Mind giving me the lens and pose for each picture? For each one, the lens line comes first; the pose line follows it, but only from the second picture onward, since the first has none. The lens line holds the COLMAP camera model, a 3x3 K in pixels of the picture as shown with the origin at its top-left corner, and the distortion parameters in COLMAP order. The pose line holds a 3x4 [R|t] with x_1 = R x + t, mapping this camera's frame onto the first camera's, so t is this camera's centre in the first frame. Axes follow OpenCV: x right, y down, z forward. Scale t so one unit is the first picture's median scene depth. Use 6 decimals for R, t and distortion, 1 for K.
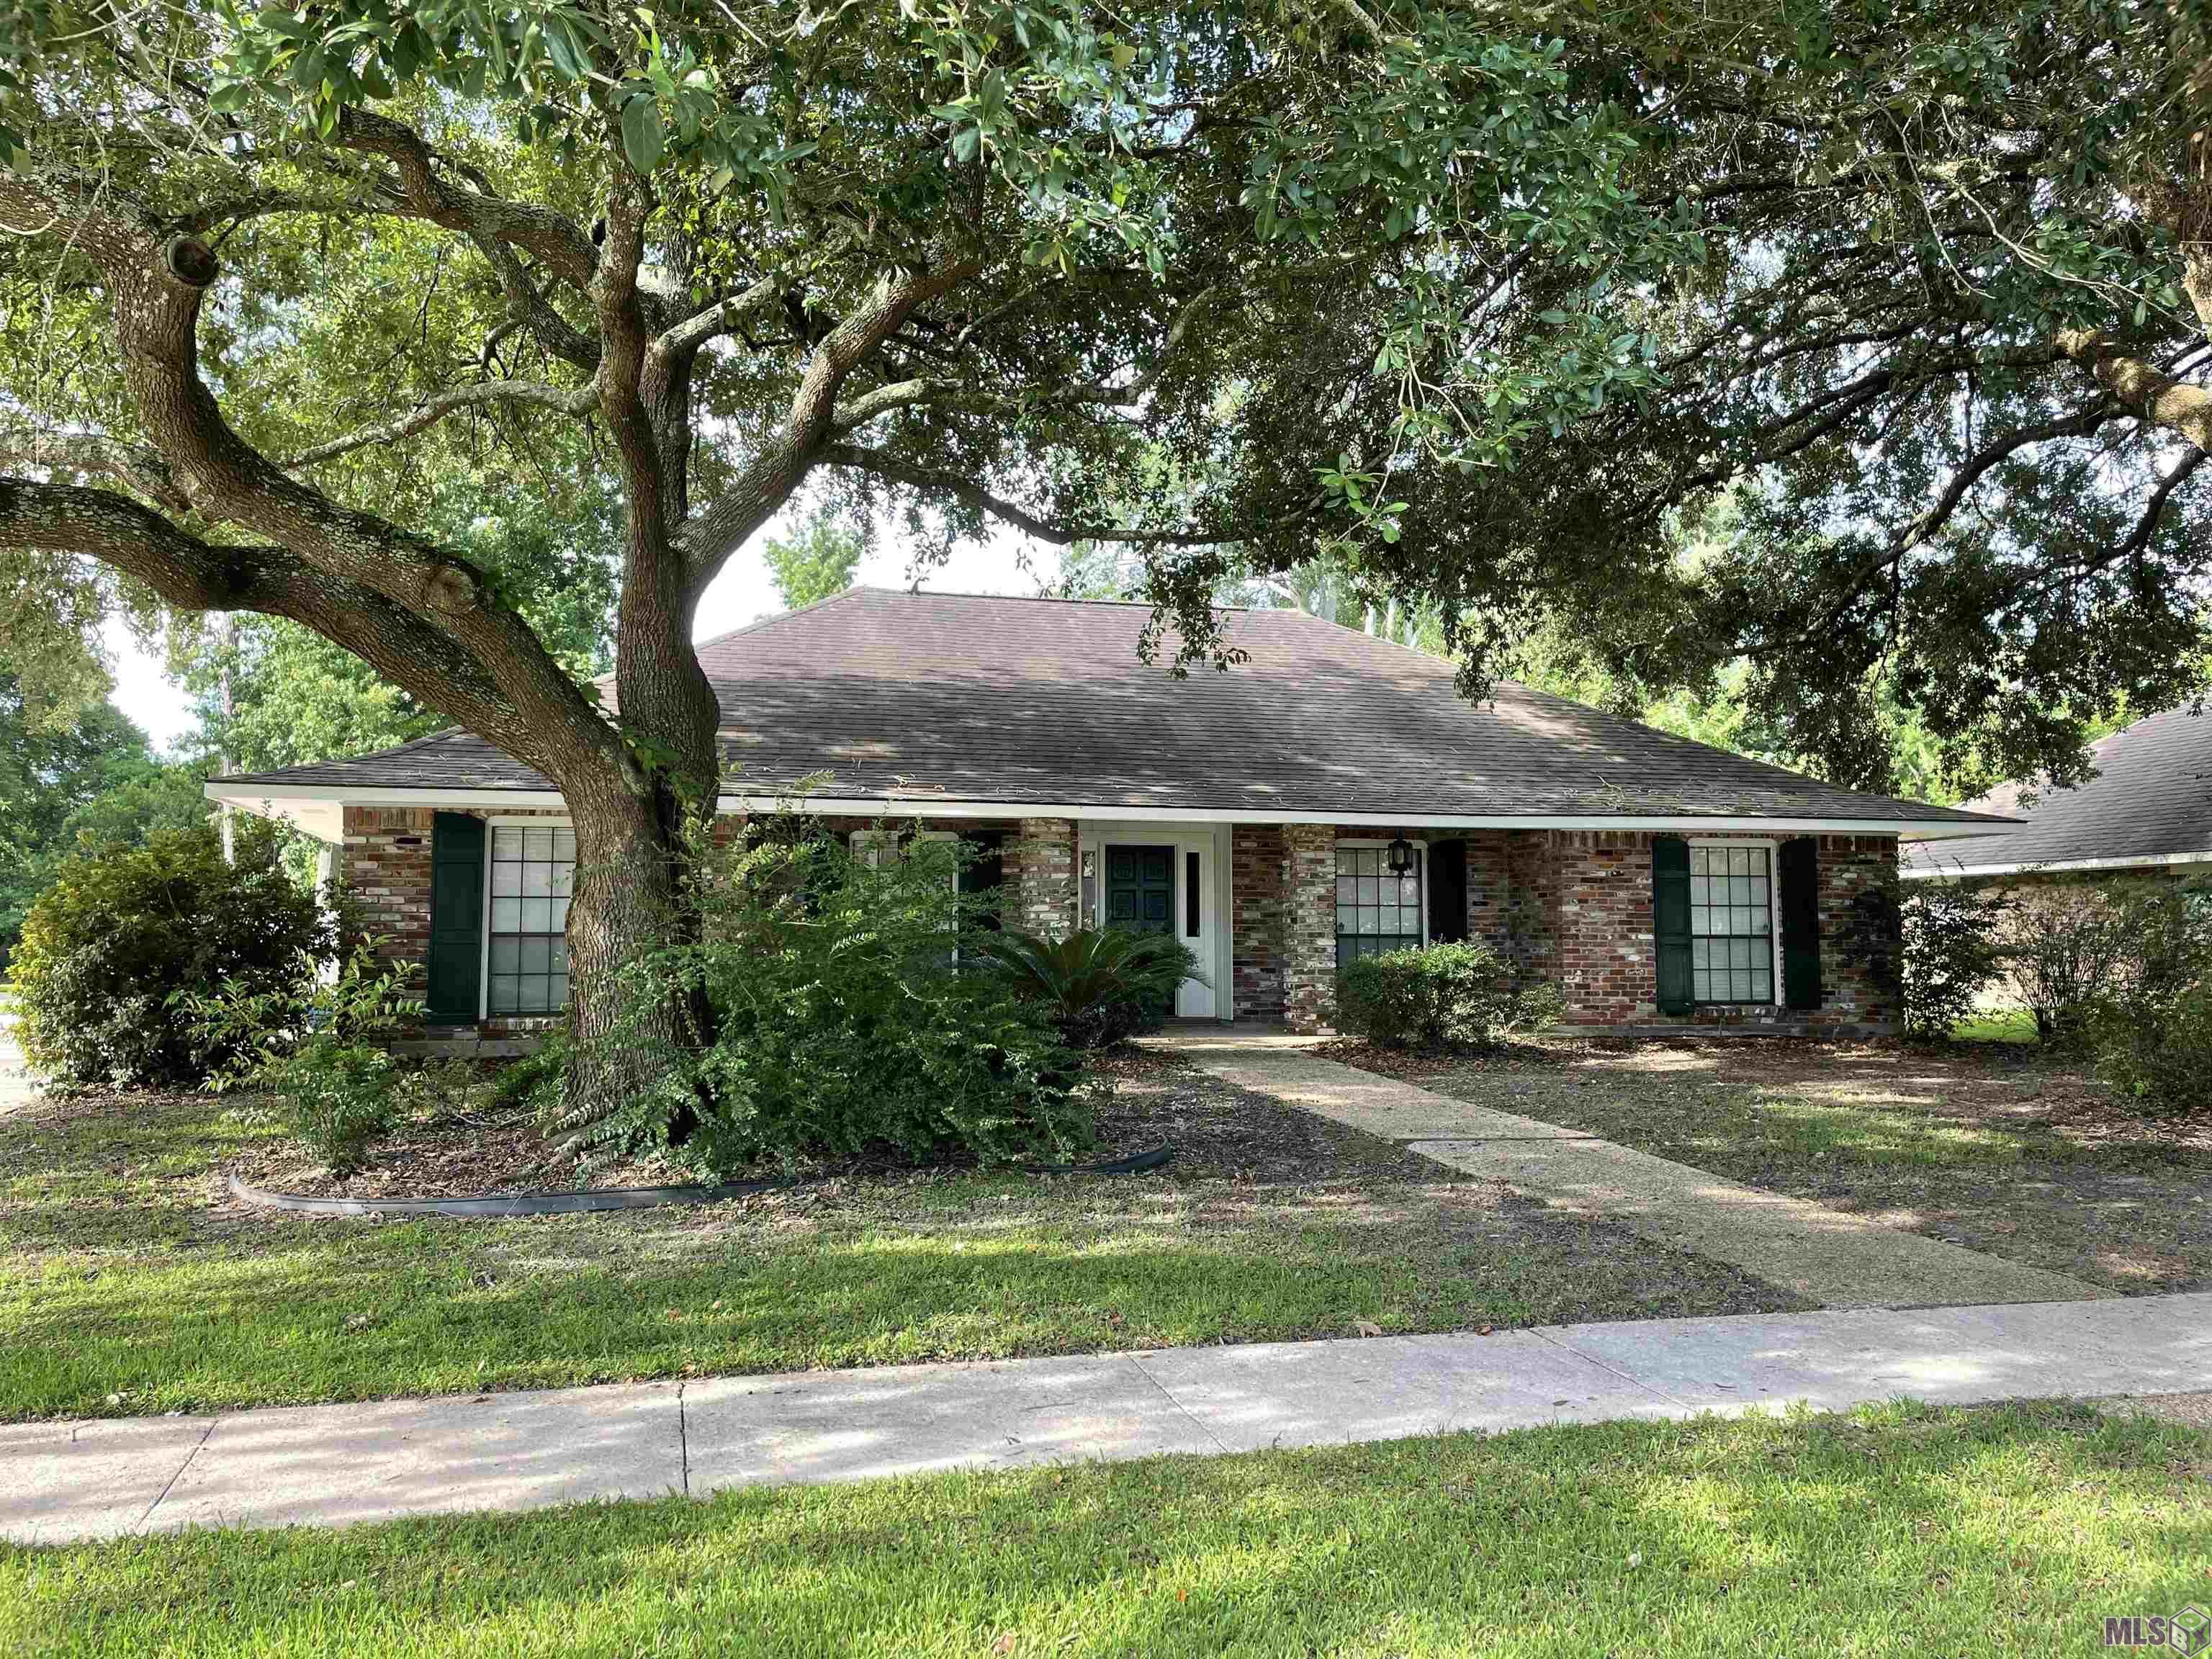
lens RADIAL K [[1663.8, 0, 1095.6], [0, 1663.8, 826.2], [0, 0, 1]] dist [0.053729, -0.078745]
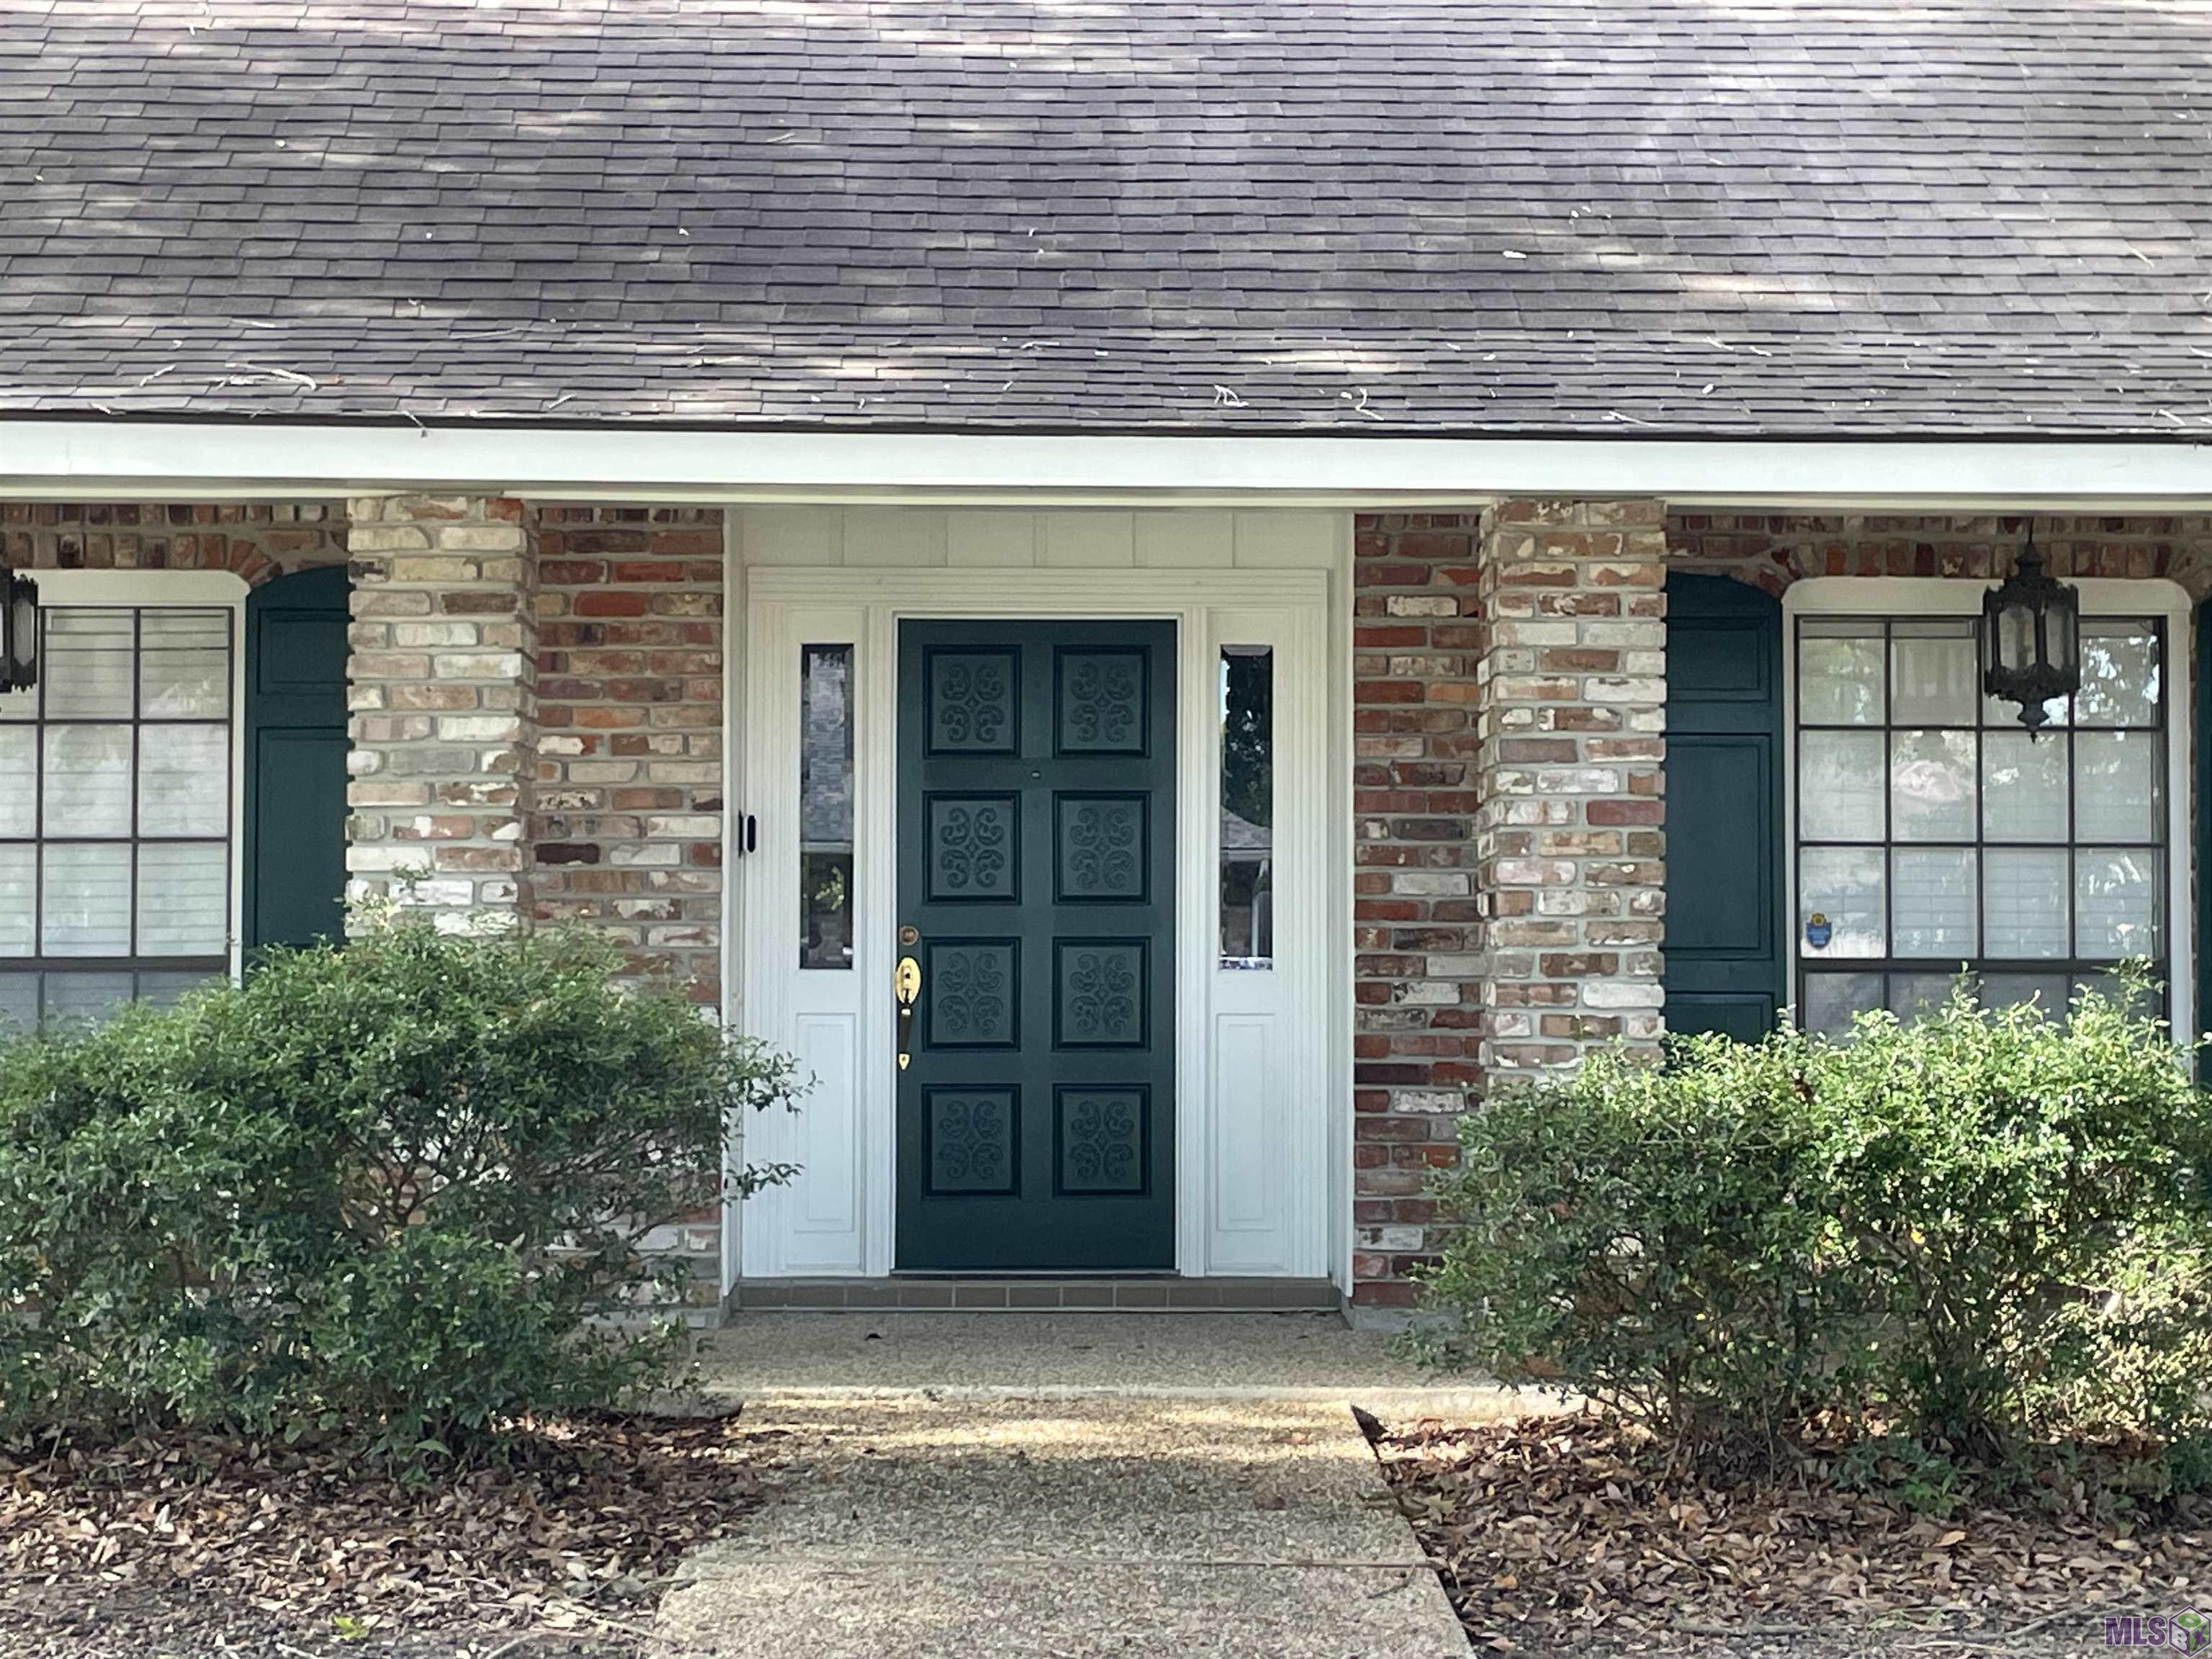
lens RADIAL K [[4071.0, 0, 1116.9], [0, 4071.0, 829.8], [0, 0, 1]] dist [0.068766, 0.000000]
pose [[0.973360, -0.006442, -0.229192, 0.201979], [0.014584, 0.999321, 0.033848, 0.024755], [0.228818, -0.036289, 0.972793, 0.410752]]
